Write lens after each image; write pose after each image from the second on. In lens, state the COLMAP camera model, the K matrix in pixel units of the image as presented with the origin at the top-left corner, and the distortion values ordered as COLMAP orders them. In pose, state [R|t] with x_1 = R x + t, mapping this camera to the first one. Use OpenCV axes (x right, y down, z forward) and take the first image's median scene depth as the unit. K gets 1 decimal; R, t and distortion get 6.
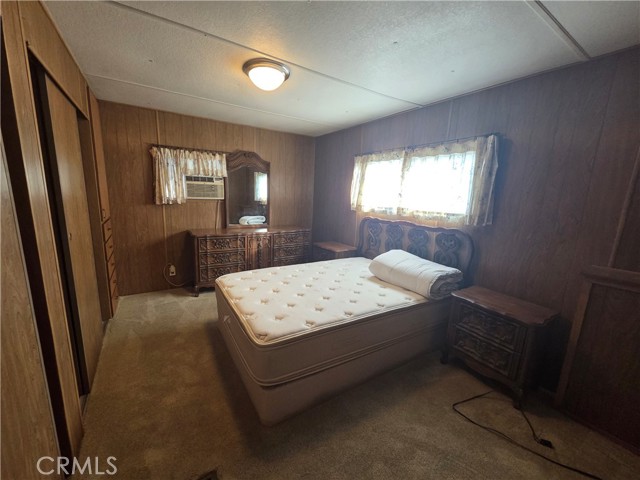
lens RADIAL K [[262.7, 0, 319.8], [0, 262.7, 243.1], [0, 0, 1]] dist [-0.003783, 0.000280]
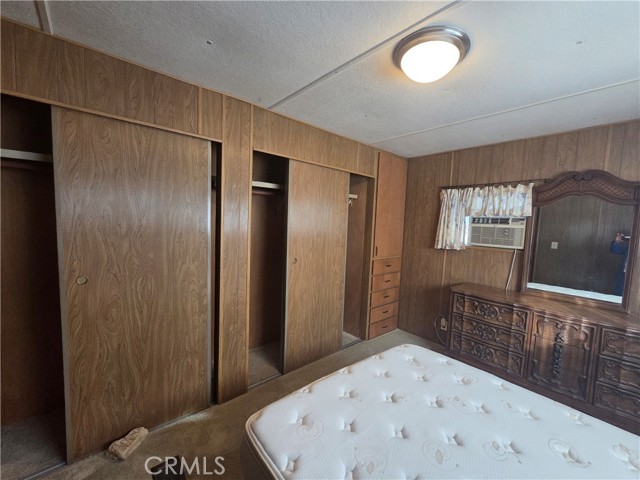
lens RADIAL K [[262.7, 0, 320.6], [0, 262.7, 241.5], [0, 0, 1]] dist [-0.003783, 0.000280]
pose [[0.126598, 0.040535, -0.991126, 0.244127], [-0.220220, 0.975379, 0.011762, -0.085331], [0.967200, 0.216776, 0.132407, 0.435082]]
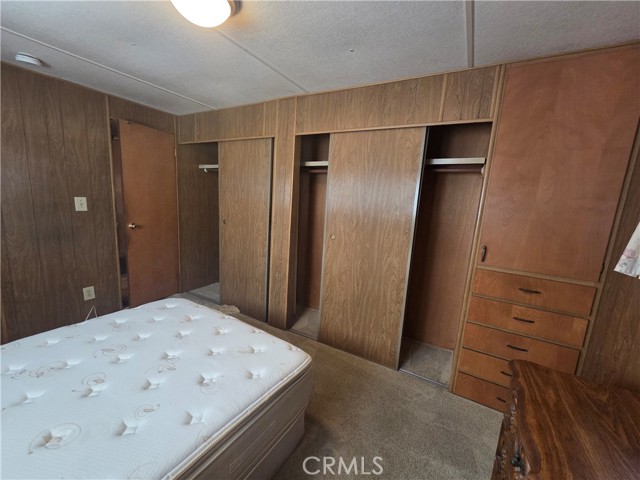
lens RADIAL K [[262.7, 0, 322.0], [0, 262.7, 243.5], [0, 0, 1]] dist [-0.003783, 0.000280]
pose [[-0.895986, -0.024693, -0.443395, -0.115341], [-0.180178, 0.932792, 0.312145, -0.204092], [0.405888, 0.359568, -0.840218, 1.037133]]
